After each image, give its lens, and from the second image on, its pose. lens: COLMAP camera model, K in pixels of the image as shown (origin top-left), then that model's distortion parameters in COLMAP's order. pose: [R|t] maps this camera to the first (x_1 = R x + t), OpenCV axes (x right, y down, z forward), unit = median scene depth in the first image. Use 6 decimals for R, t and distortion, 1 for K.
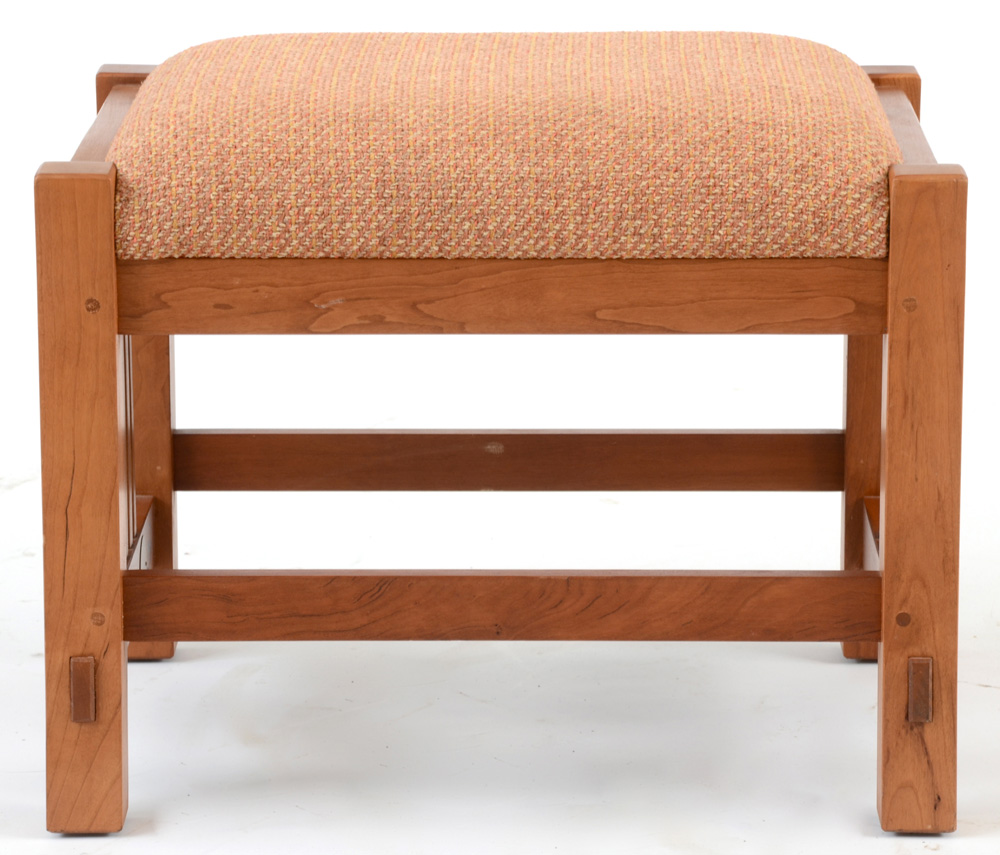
lens RADIAL K [[4830.1, 0, 506.5], [0, 4830.1, 432.1], [0, 0, 1]] dist [0.777152, 0.000000]
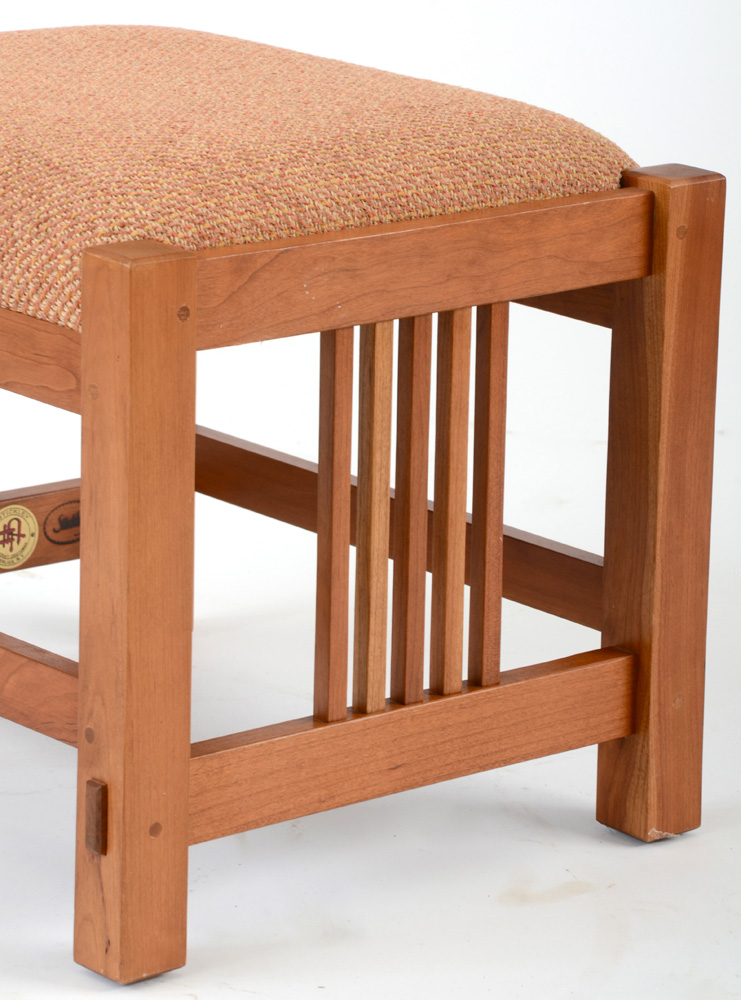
lens RADIAL K [[4510.6, 0, 389.1], [0, 4510.6, 465.2], [0, 0, 1]] dist [1.145382, 0.000000]
pose [[0.646902, 0.206642, -0.734042, 0.738738], [-0.192357, 0.975676, 0.105144, -0.111850], [0.737914, 0.073181, 0.670915, 0.472565]]
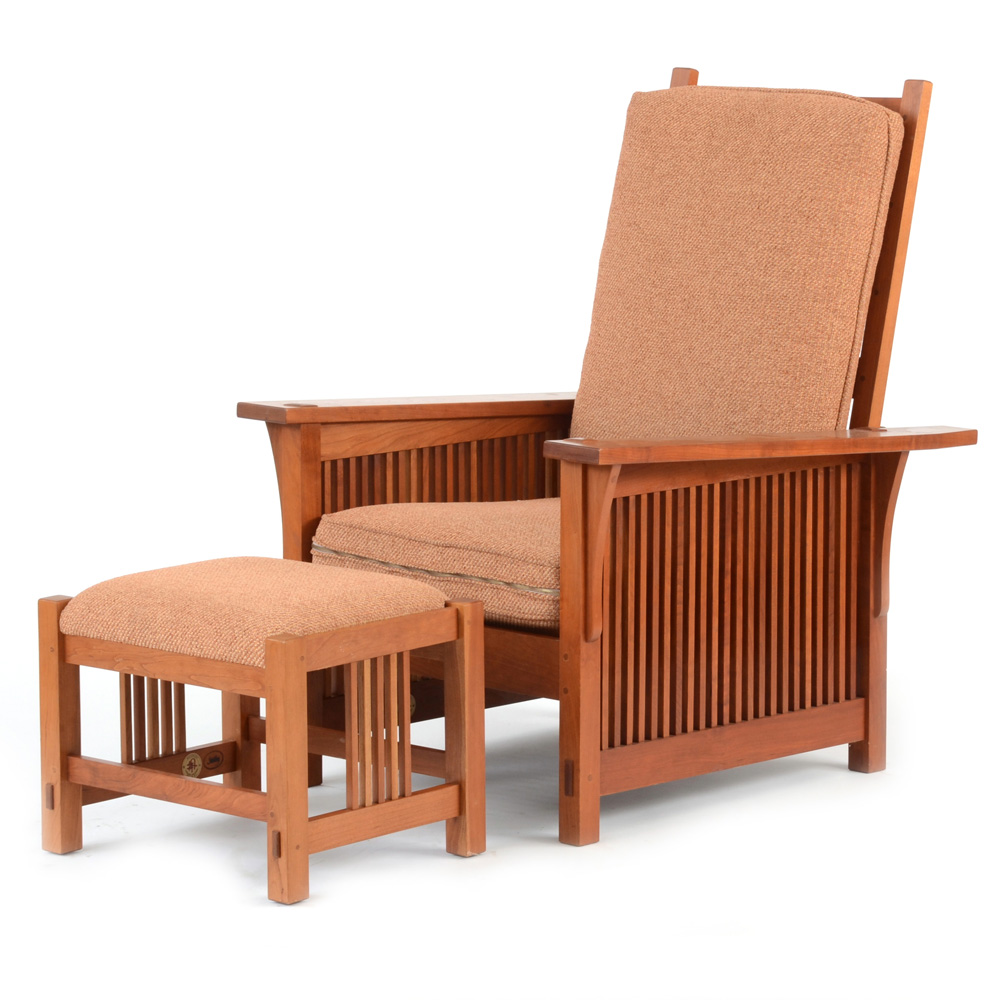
lens RADIAL K [[4544.1, 0, 523.8], [0, 4544.1, 514.0], [0, 0, 1]] dist [0.663701, 0.000000]
pose [[0.742275, 0.103513, -0.662052, 1.737459], [-0.142345, 0.989805, -0.004836, -0.123122], [0.654802, 0.097830, 0.749442, -0.700447]]
